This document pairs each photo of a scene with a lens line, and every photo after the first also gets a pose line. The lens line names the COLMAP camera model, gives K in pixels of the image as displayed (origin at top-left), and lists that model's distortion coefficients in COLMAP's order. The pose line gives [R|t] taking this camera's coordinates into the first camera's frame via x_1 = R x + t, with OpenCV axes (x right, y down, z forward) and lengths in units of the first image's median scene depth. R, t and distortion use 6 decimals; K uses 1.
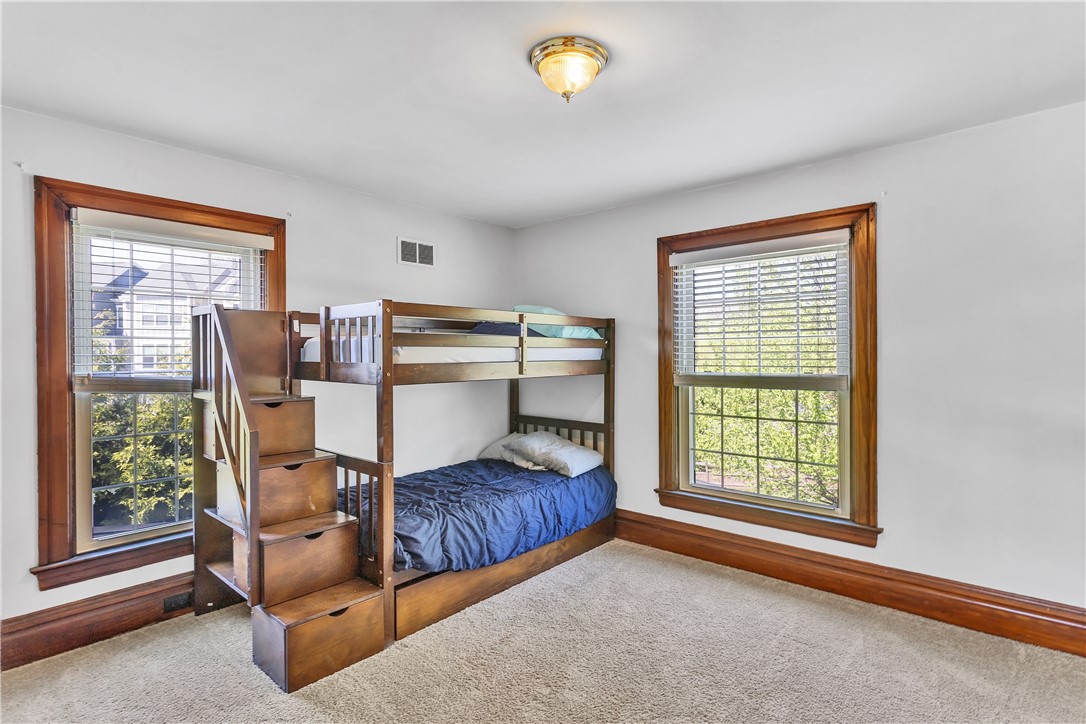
lens RADIAL K [[533.4, 0, 543.0], [0, 533.4, 362.0], [0, 0, 1]] dist [-0.001265, 0.000111]
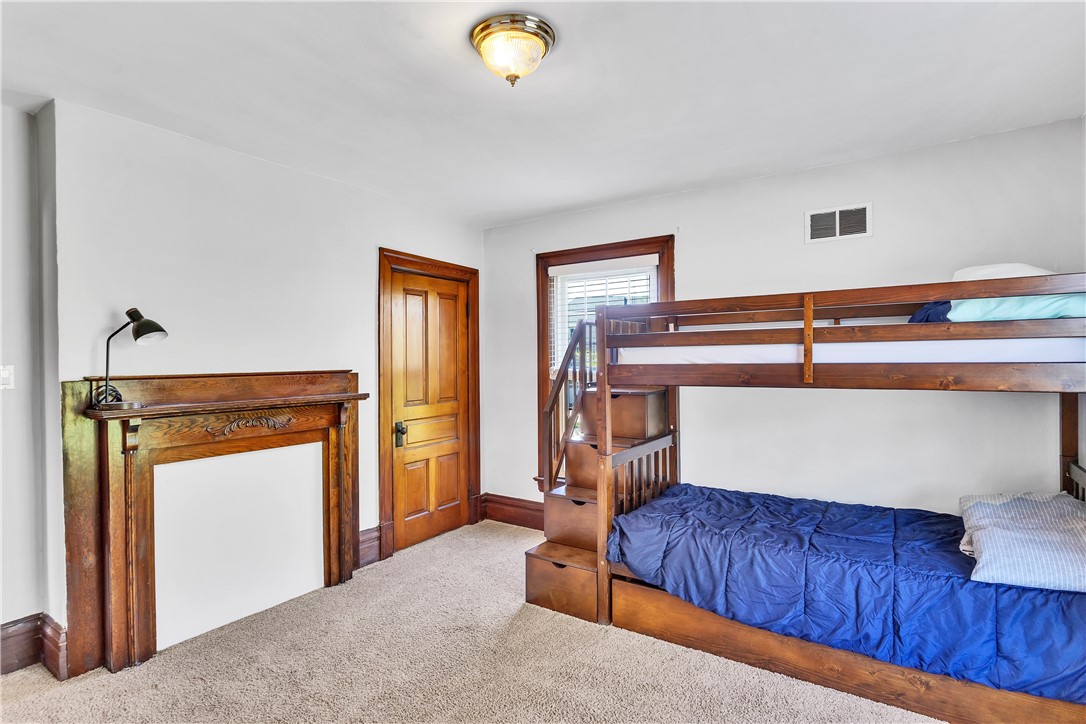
lens RADIAL K [[533.4, 0, 543.0], [0, 533.4, 362.0], [0, 0, 1]] dist [-0.001265, 0.000111]
pose [[0.148731, 0.013309, -0.988788, 0.703623], [0.000940, 0.999907, 0.013600, -0.015777], [0.988877, -0.002952, 0.148705, 0.663919]]
